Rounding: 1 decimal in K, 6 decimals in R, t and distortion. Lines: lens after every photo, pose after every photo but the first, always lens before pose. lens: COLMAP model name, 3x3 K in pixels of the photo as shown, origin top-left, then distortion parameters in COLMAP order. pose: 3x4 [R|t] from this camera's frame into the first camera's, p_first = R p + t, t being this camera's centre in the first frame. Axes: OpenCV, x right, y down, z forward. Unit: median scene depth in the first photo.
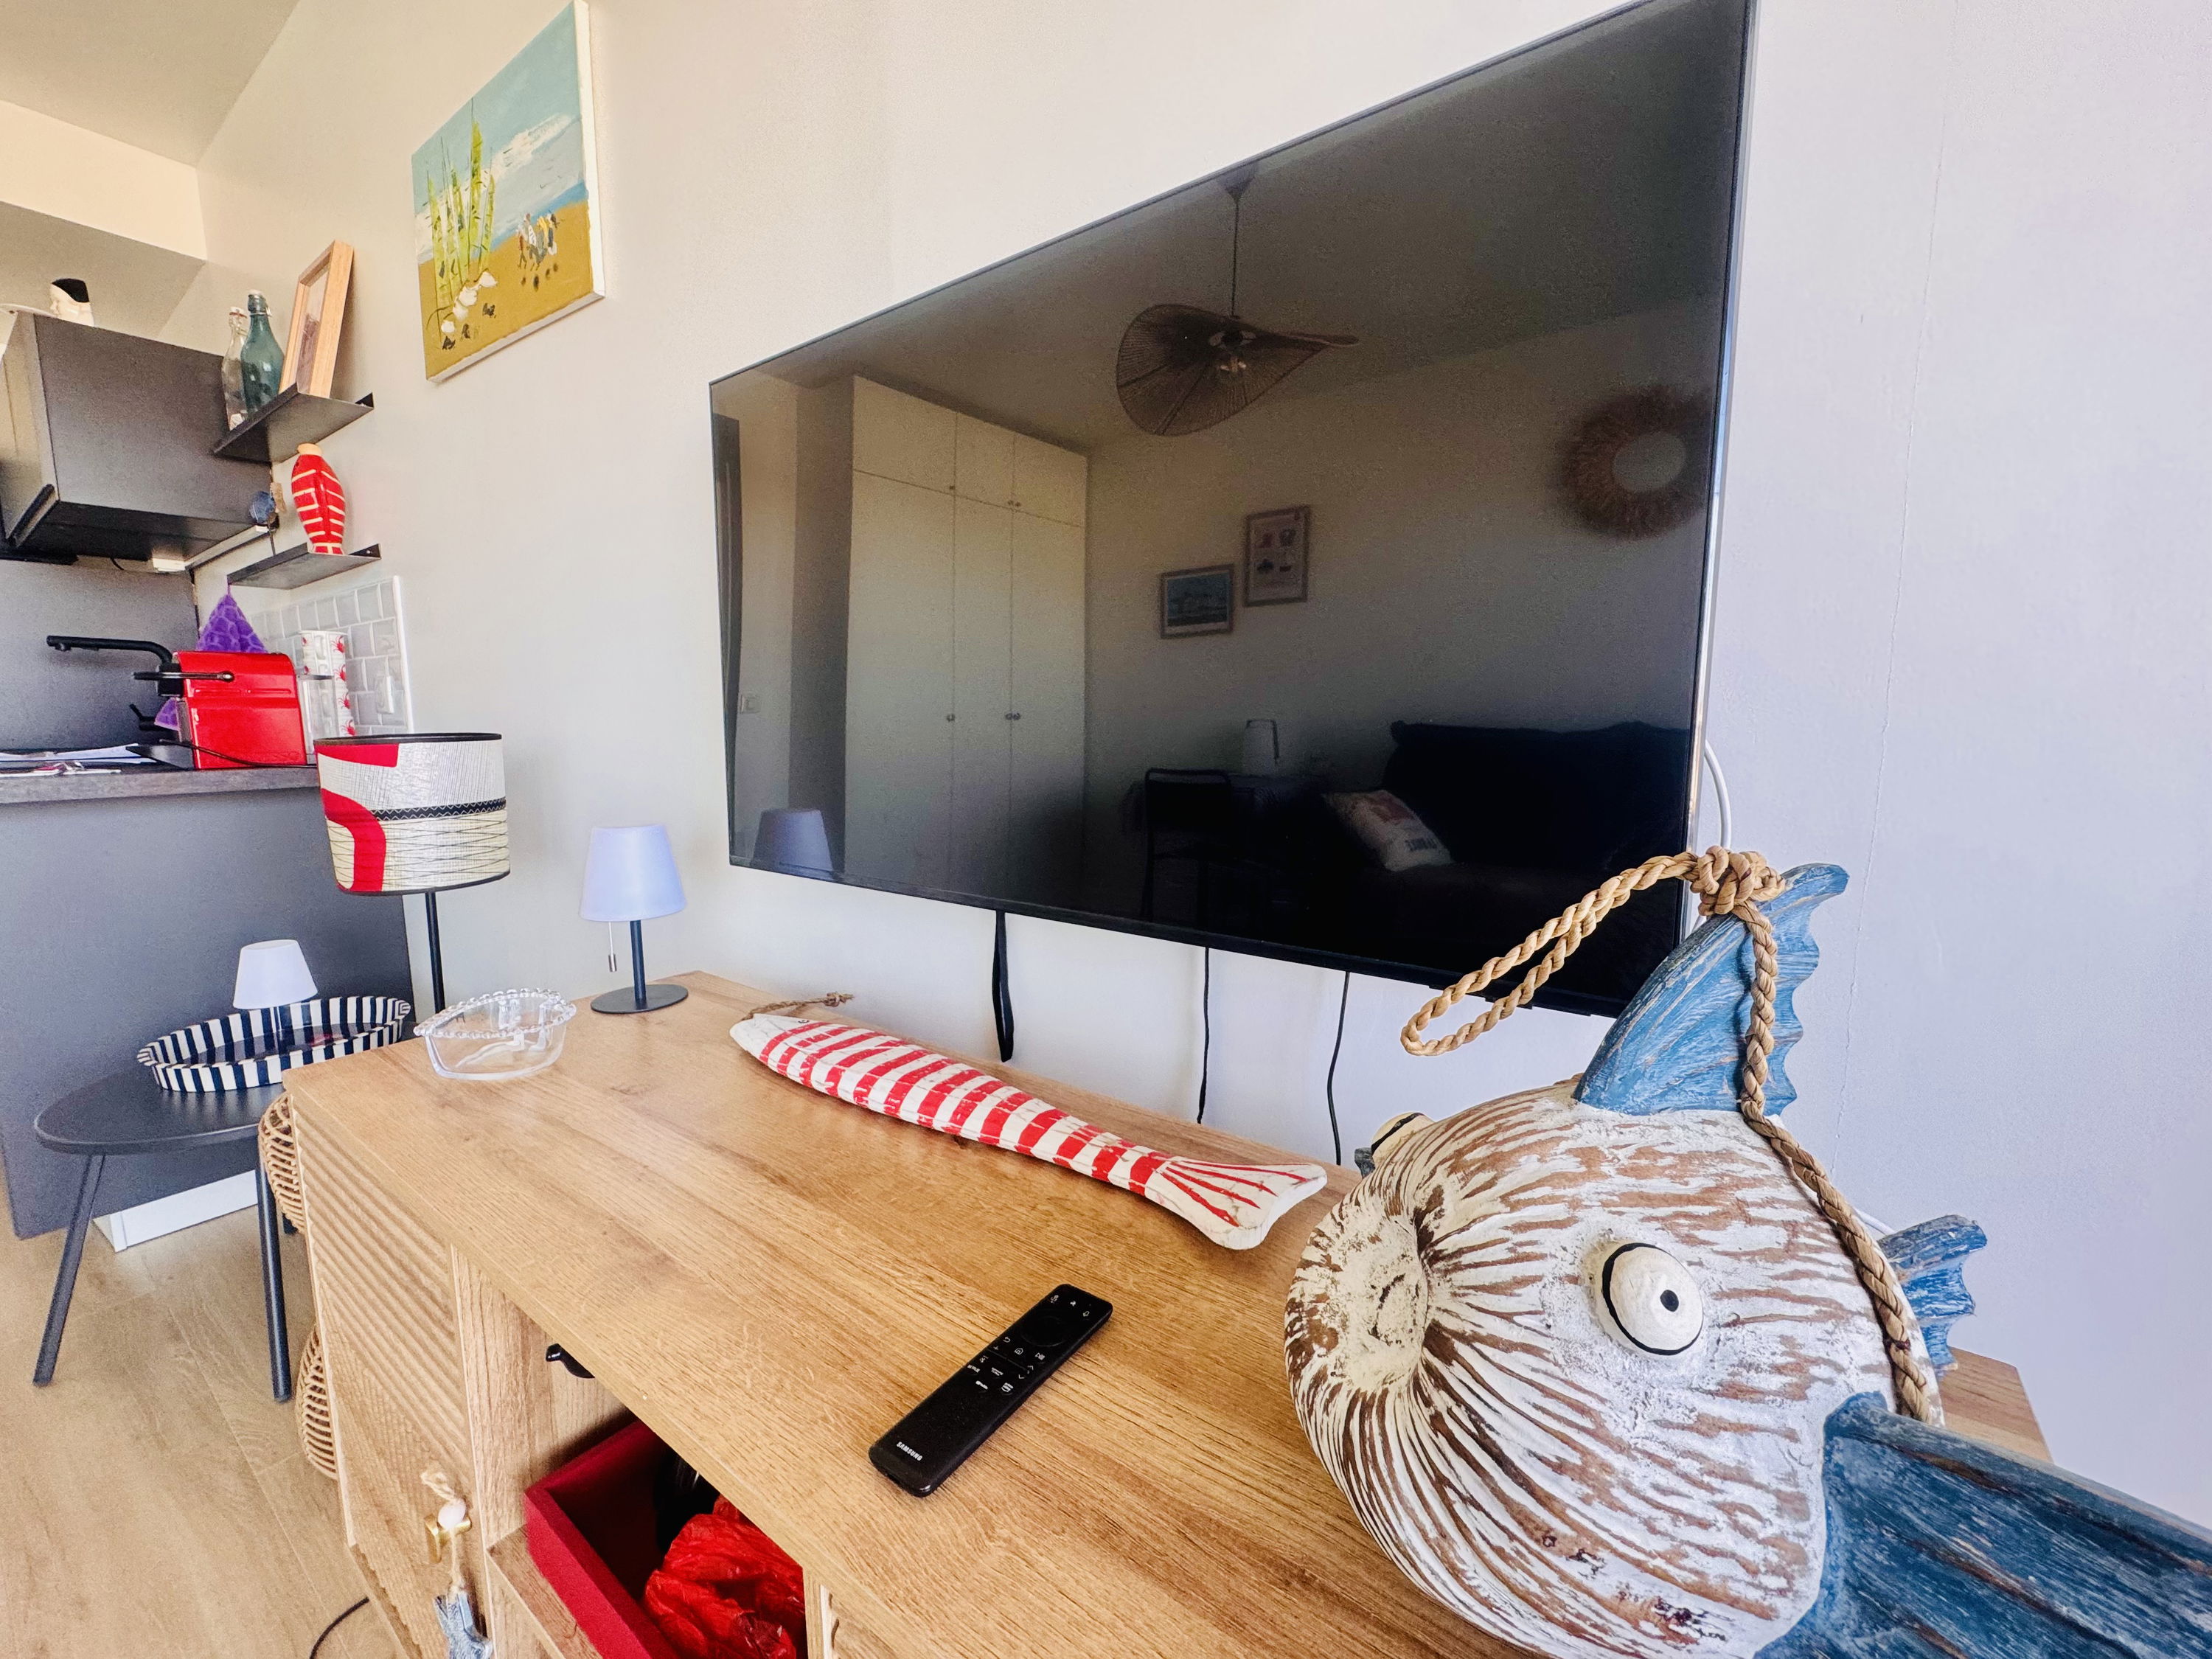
lens RADIAL K [[887.6, 0, 1102.4], [0, 887.6, 822.7], [0, 0, 1]] dist [-0.002309, 0.000005]
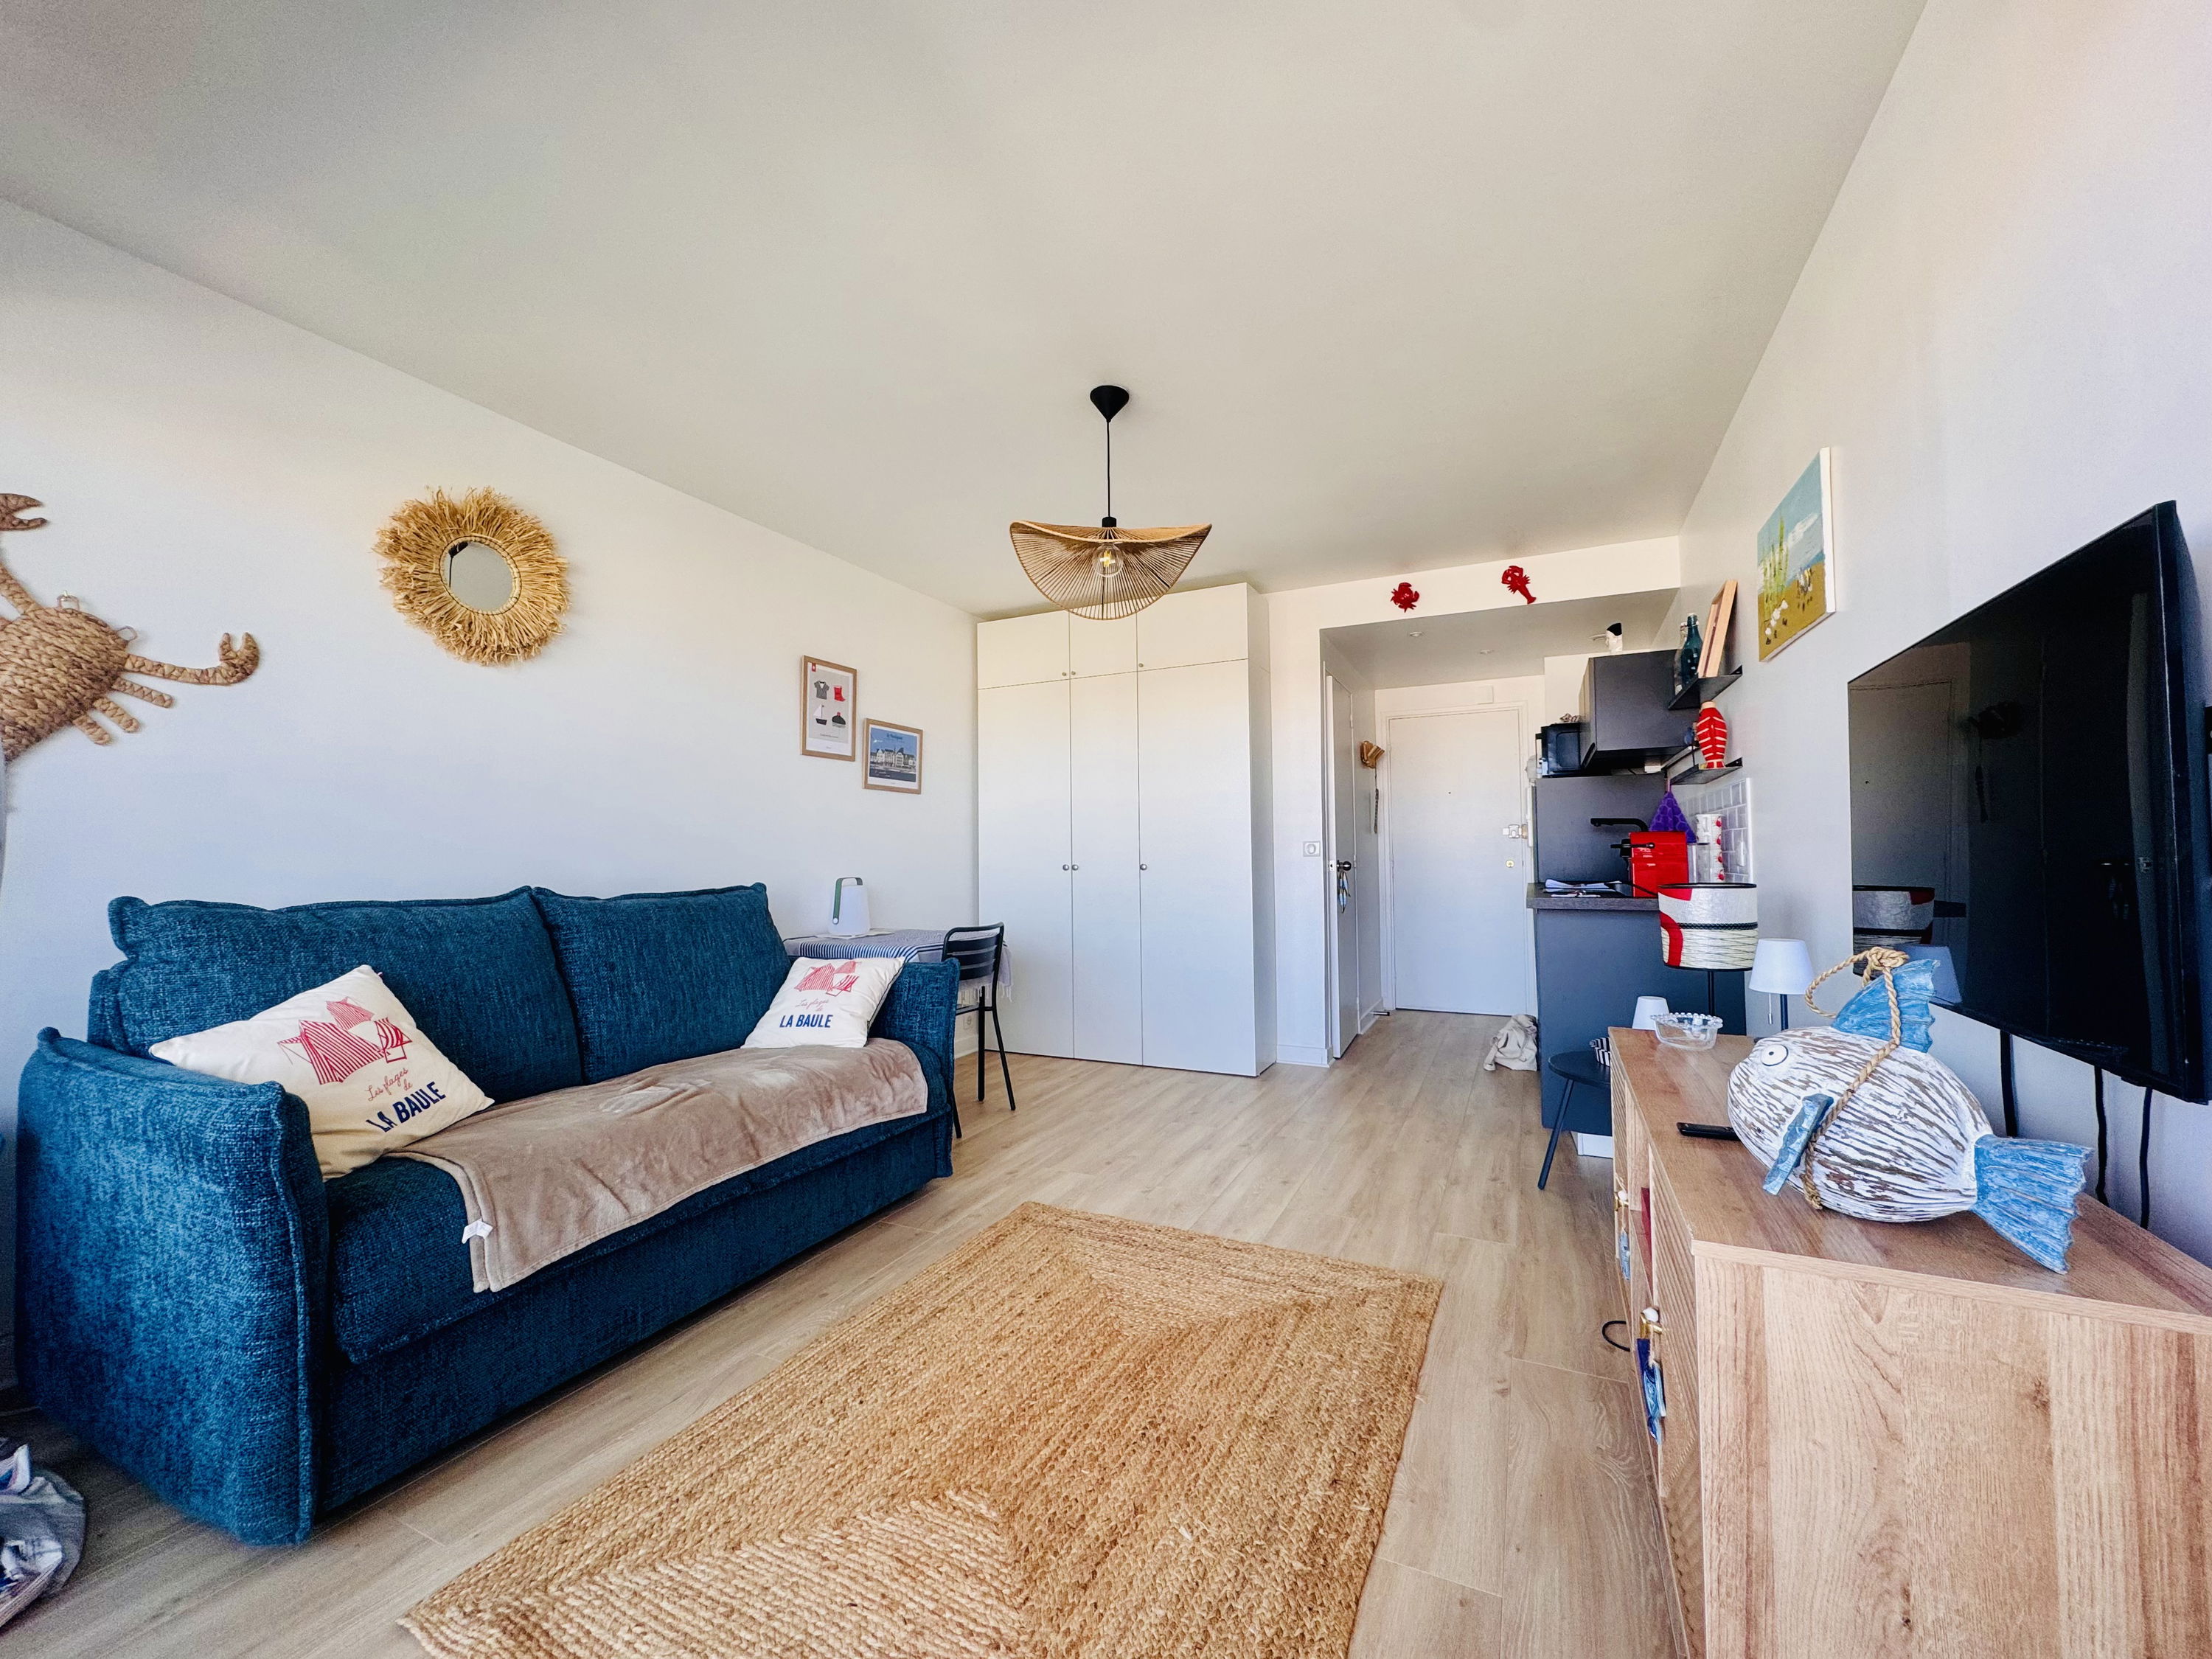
lens RADIAL K [[887.6, 0, 1102.4], [0, 887.6, 822.7], [0, 0, 1]] dist [-0.002309, 0.000005]
pose [[0.172077, -0.034258, -0.984488, 0.628155], [-0.116358, 0.991692, -0.054847, 0.015760], [0.978187, 0.123991, 0.166661, -0.411817]]
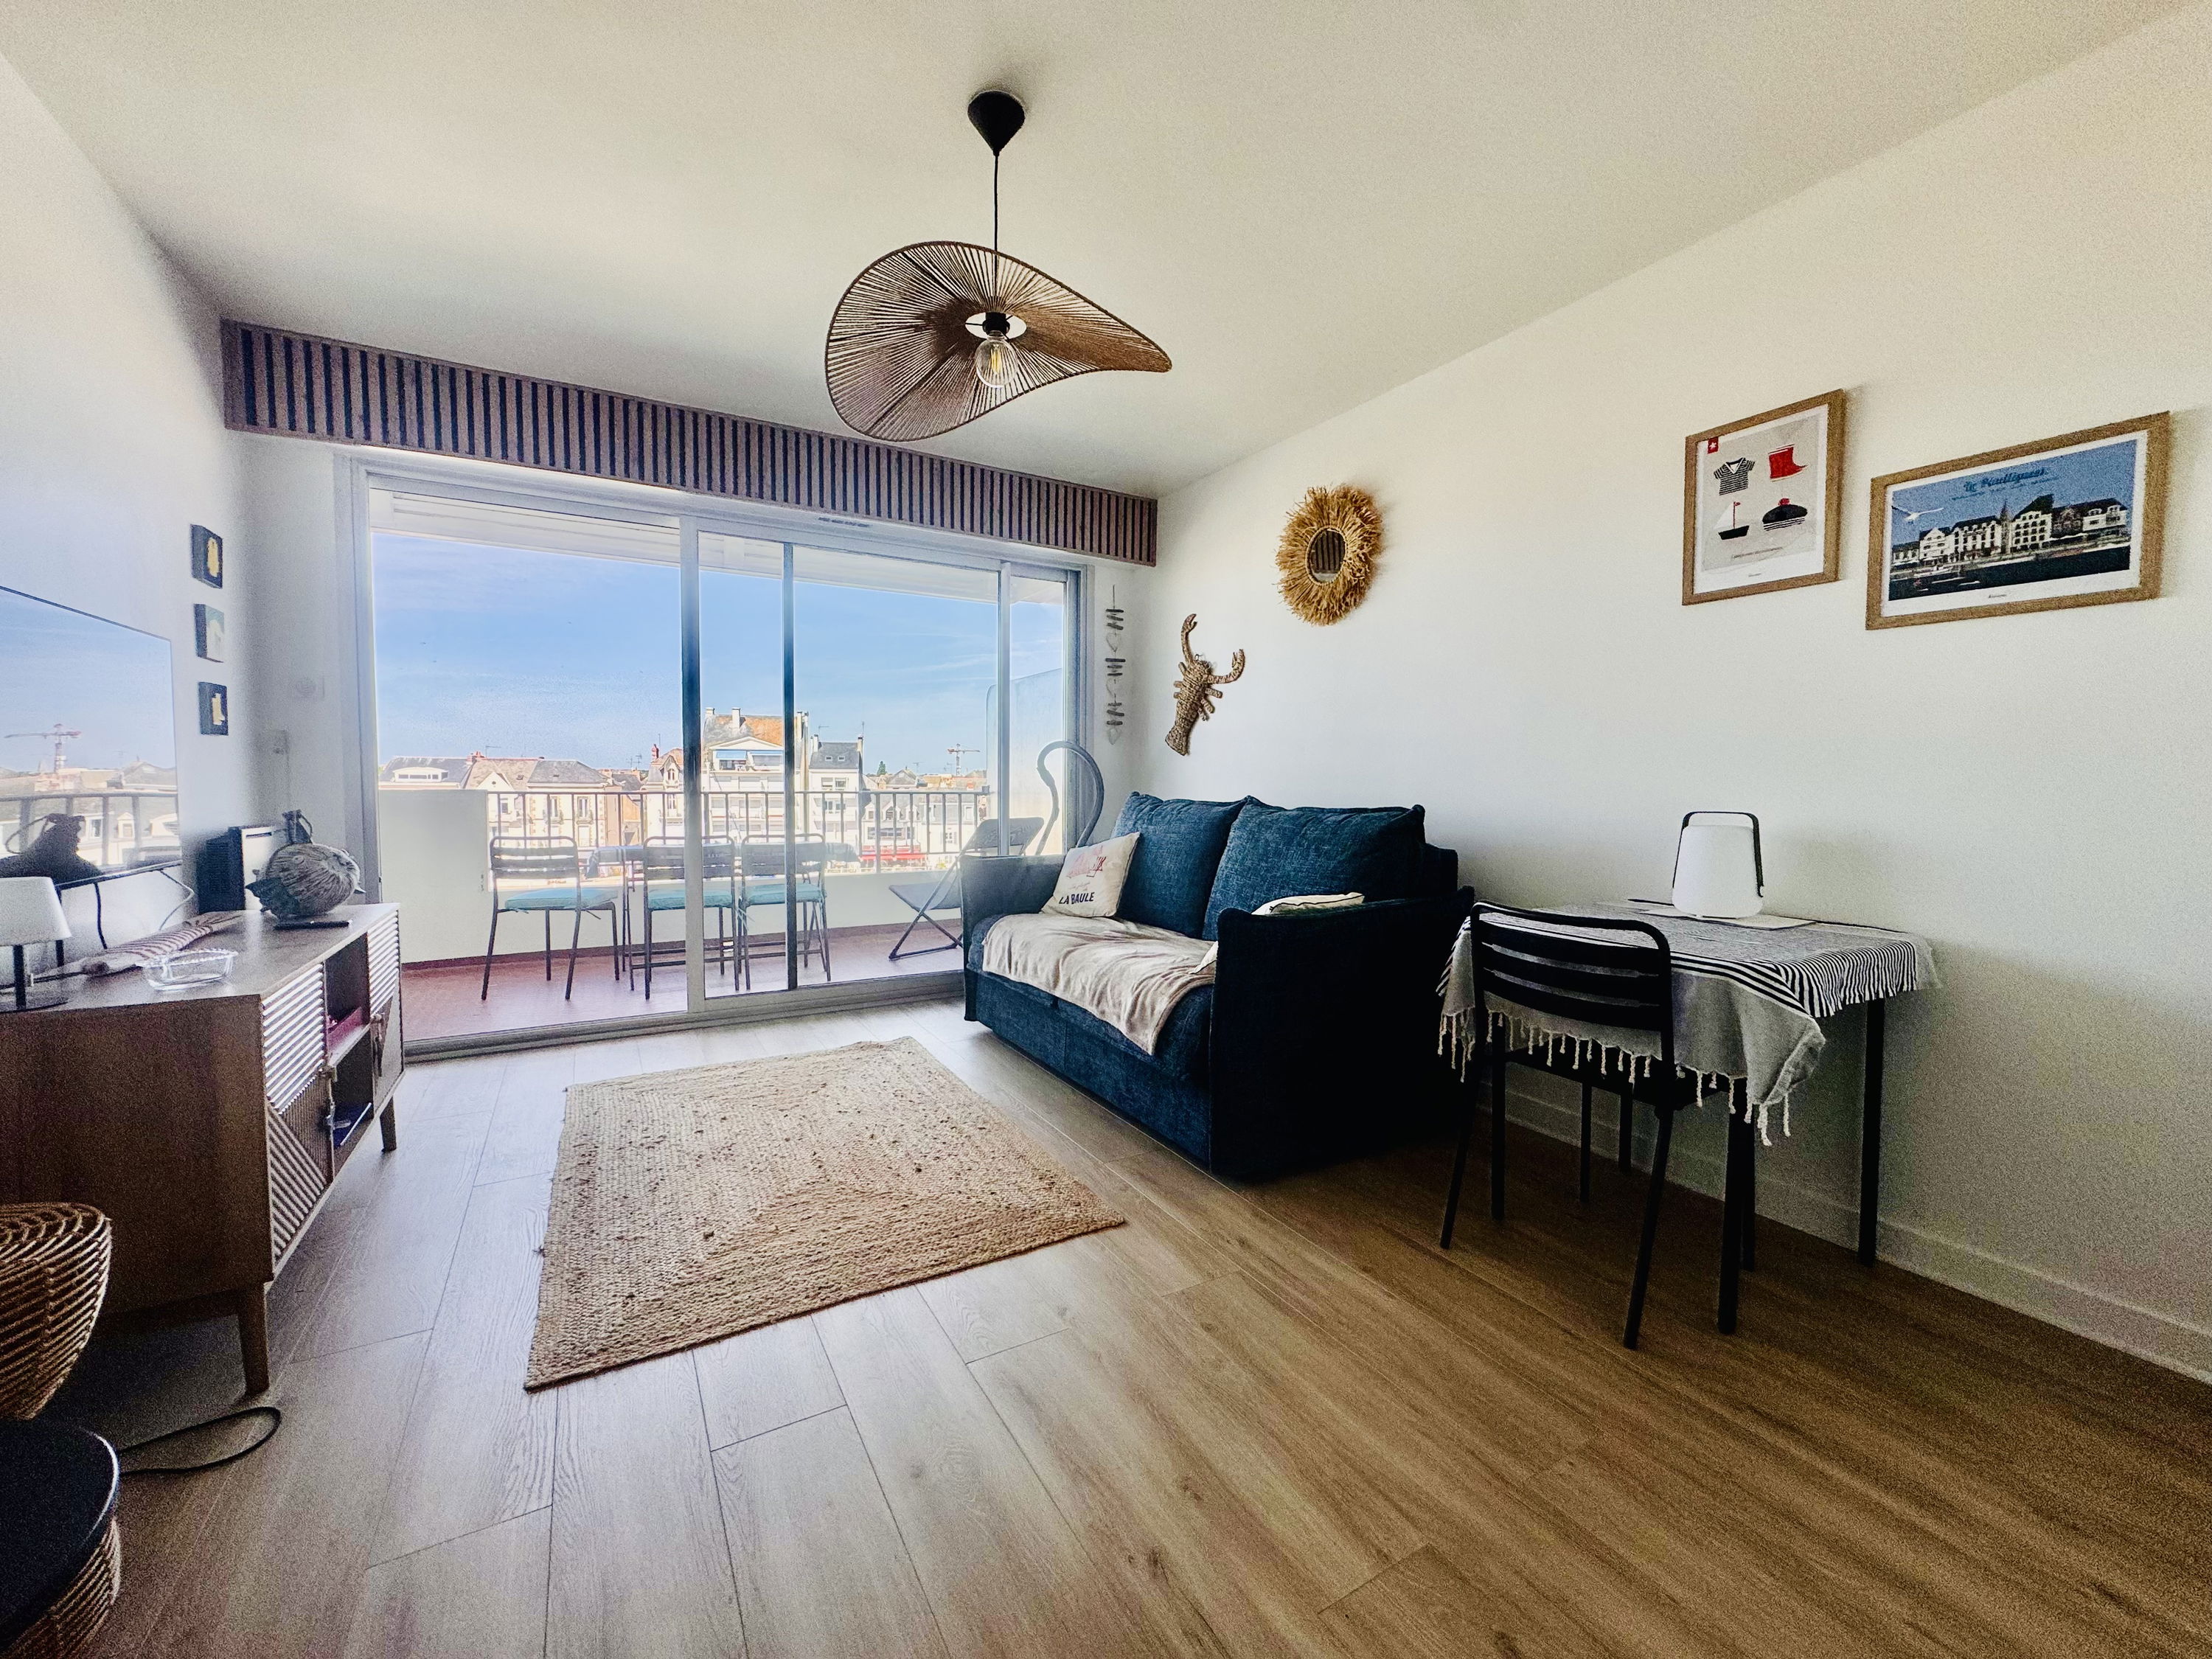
lens RADIAL K [[887.6, 0, 1102.4], [0, 887.6, 822.7], [0, 0, 1]] dist [-0.002309, 0.000005]
pose [[-0.913214, -0.018520, 0.407060, -1.825194], [0.051740, 0.985611, 0.160918, -0.151335], [-0.404183, 0.168014, -0.899115, 1.058945]]
